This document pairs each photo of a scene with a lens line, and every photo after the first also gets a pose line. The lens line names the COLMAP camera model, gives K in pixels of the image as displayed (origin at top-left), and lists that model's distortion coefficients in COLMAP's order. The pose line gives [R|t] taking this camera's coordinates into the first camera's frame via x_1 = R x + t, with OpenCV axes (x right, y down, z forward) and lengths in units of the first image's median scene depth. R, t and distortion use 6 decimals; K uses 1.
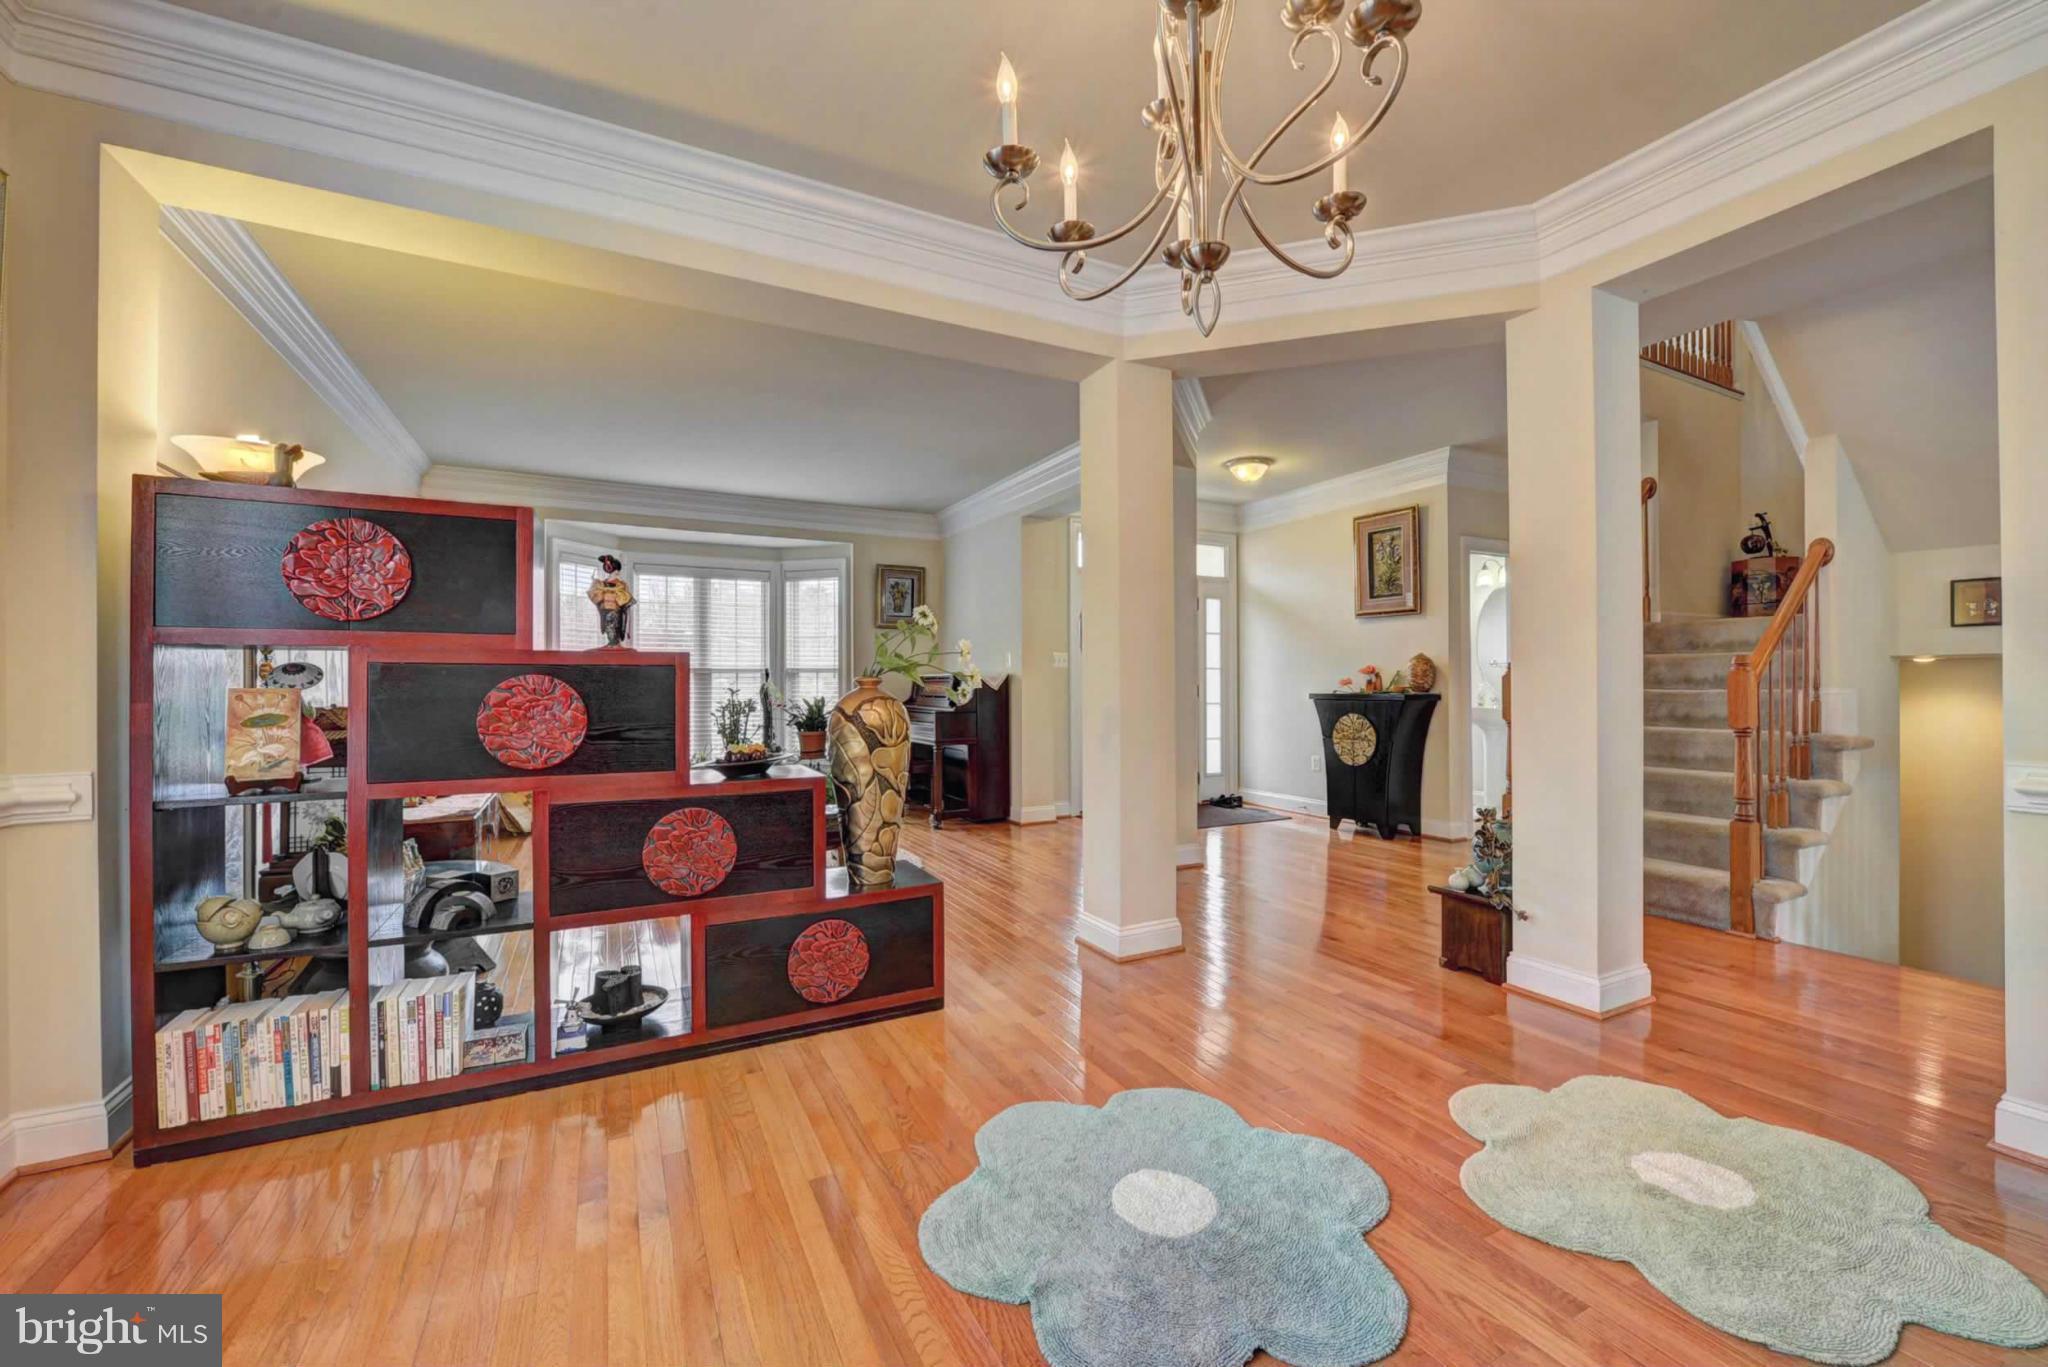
lens RADIAL K [[817.4, 0, 1034.6], [0, 817.4, 684.2], [0, 0, 1]] dist [-0.007887, 0.000272]
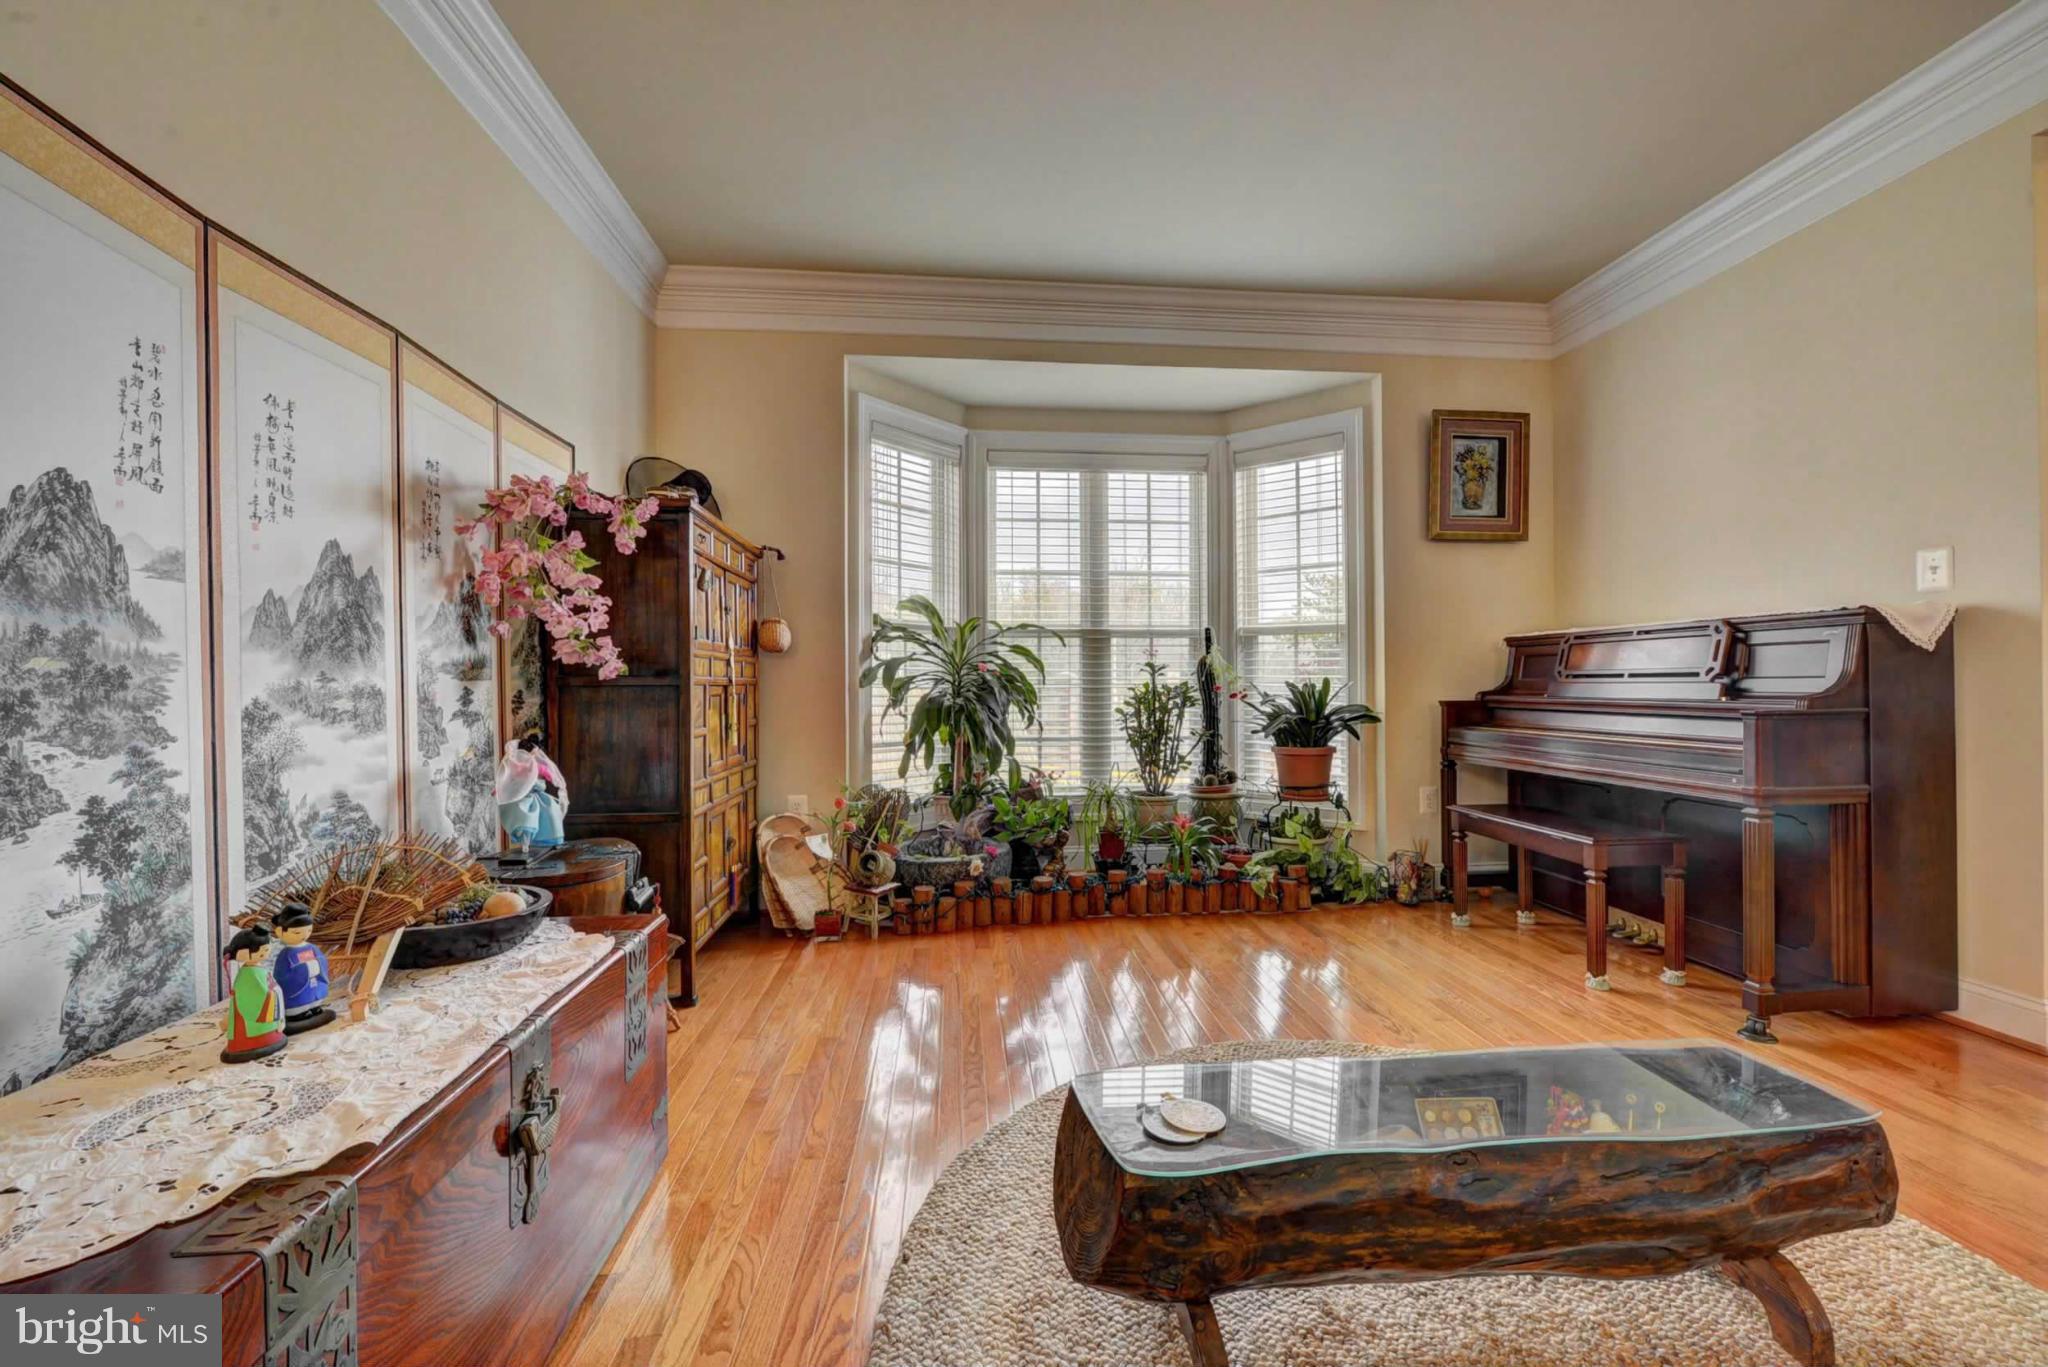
lens RADIAL K [[802.4, 0, 1017.6], [0, 802.4, 690.0], [0, 0, 1]] dist [-0.001853, -0.000758]
pose [[0.922603, 0.002660, -0.385742, -0.274850], [0.000707, 0.999963, 0.008586, 0.020473], [0.385750, -0.008194, 0.922567, 0.528068]]
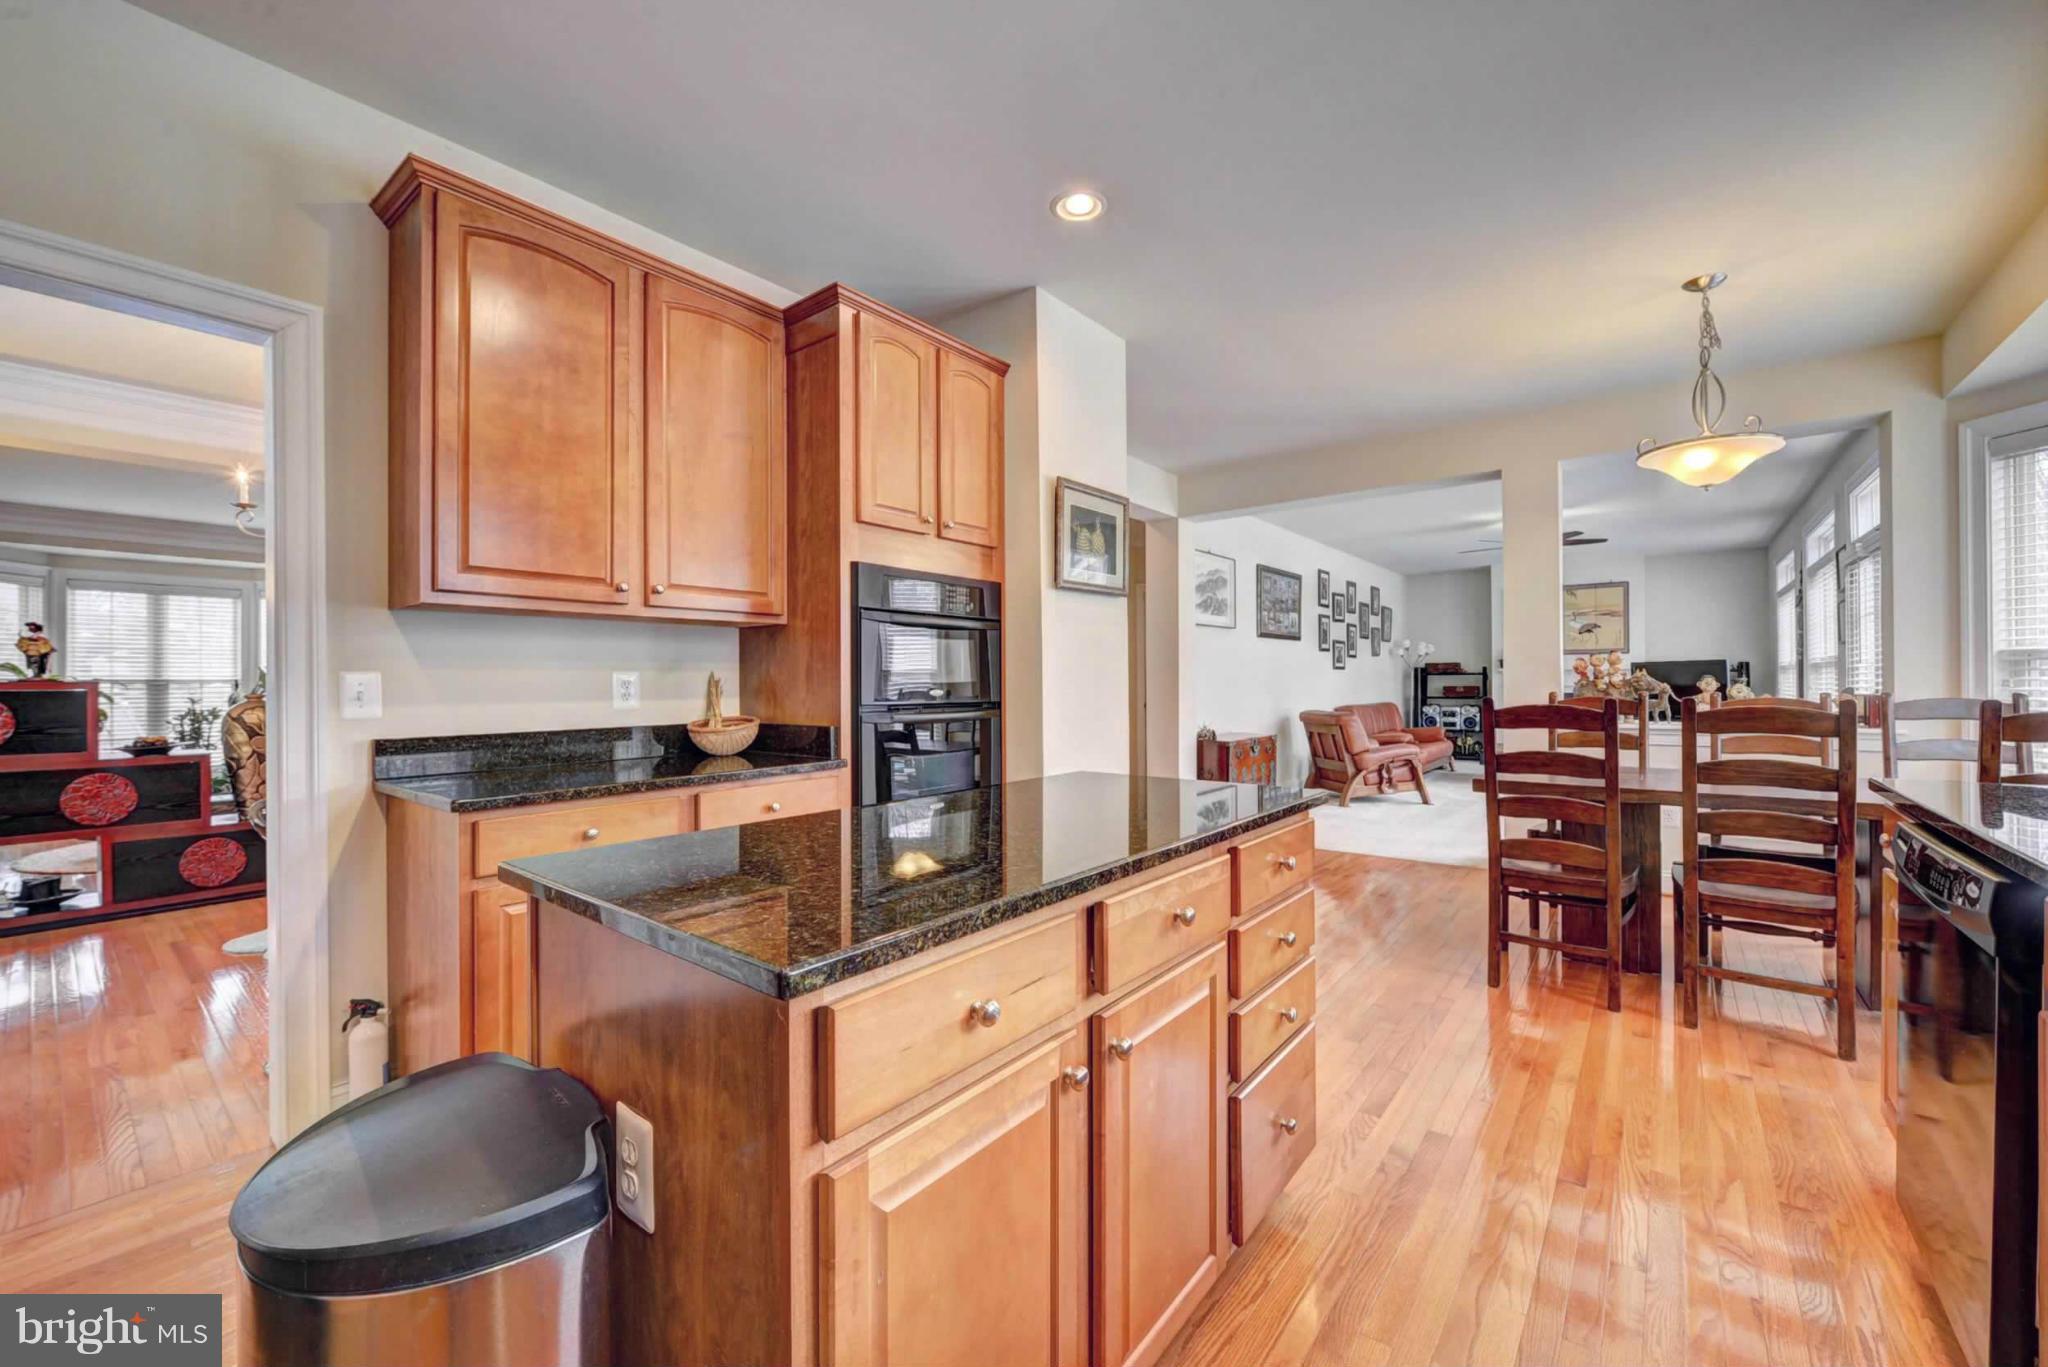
lens RADIAL K [[802.4, 0, 1019.0], [0, 802.4, 682.8], [0, 0, 1]] dist [-0.001853, -0.000758]
pose [[0.917972, -0.002638, 0.396636, 0.240719], [0.003923, 0.999989, -0.002430, -0.009129], [-0.396625, 0.003787, 0.917973, -0.458877]]
